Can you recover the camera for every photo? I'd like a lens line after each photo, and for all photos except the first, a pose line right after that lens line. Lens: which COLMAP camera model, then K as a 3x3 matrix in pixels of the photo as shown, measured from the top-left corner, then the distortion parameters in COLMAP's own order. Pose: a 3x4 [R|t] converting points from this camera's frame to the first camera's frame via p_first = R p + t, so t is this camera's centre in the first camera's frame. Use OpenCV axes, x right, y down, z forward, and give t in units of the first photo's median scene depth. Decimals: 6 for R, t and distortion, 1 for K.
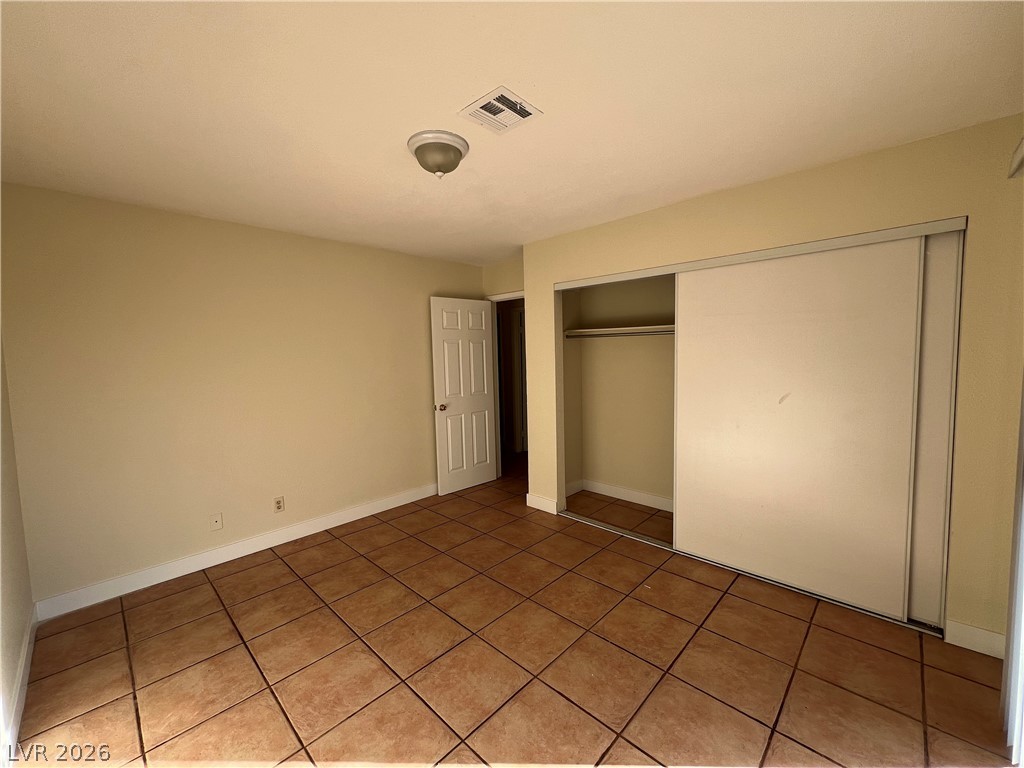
lens RADIAL K [[410.6, 0, 507.9], [0, 410.6, 382.2], [0, 0, 1]] dist [-0.005111, 0.000559]
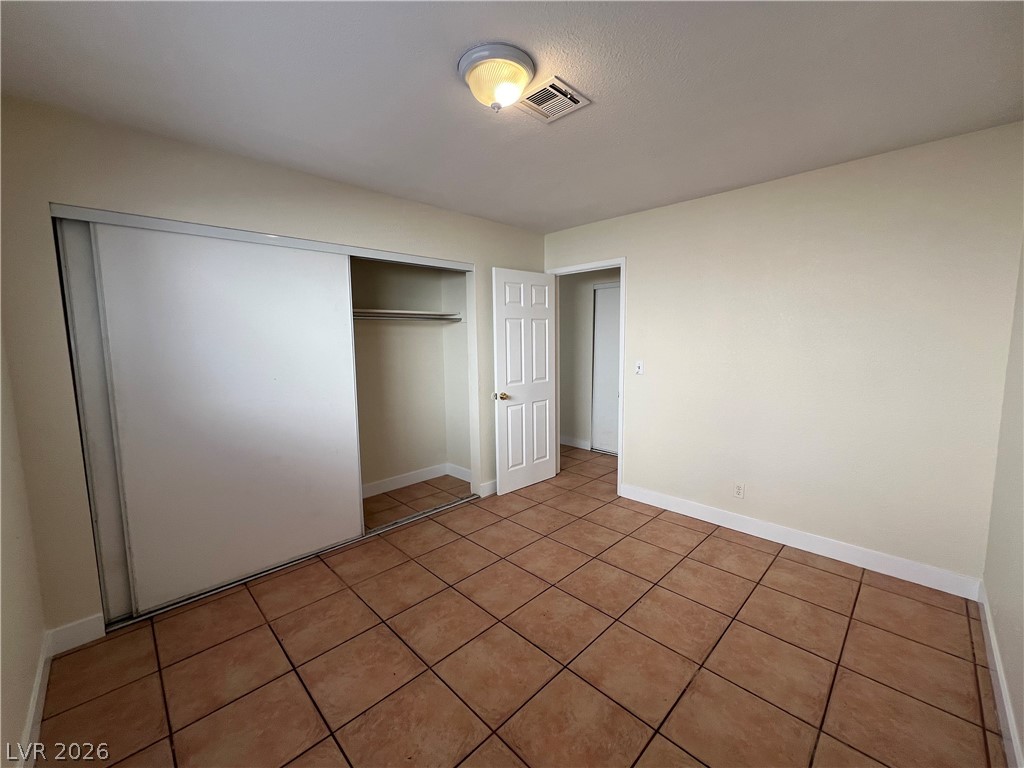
lens RADIAL K [[410.6, 0, 516.0], [0, 410.6, 383.6], [0, 0, 1]] dist [-0.005111, 0.000559]
pose [[0.999896, 0.011171, -0.009124, -0.122171], [-0.010746, 0.998911, 0.045412, -0.004793], [0.009621, -0.045309, 0.998927, 0.119566]]
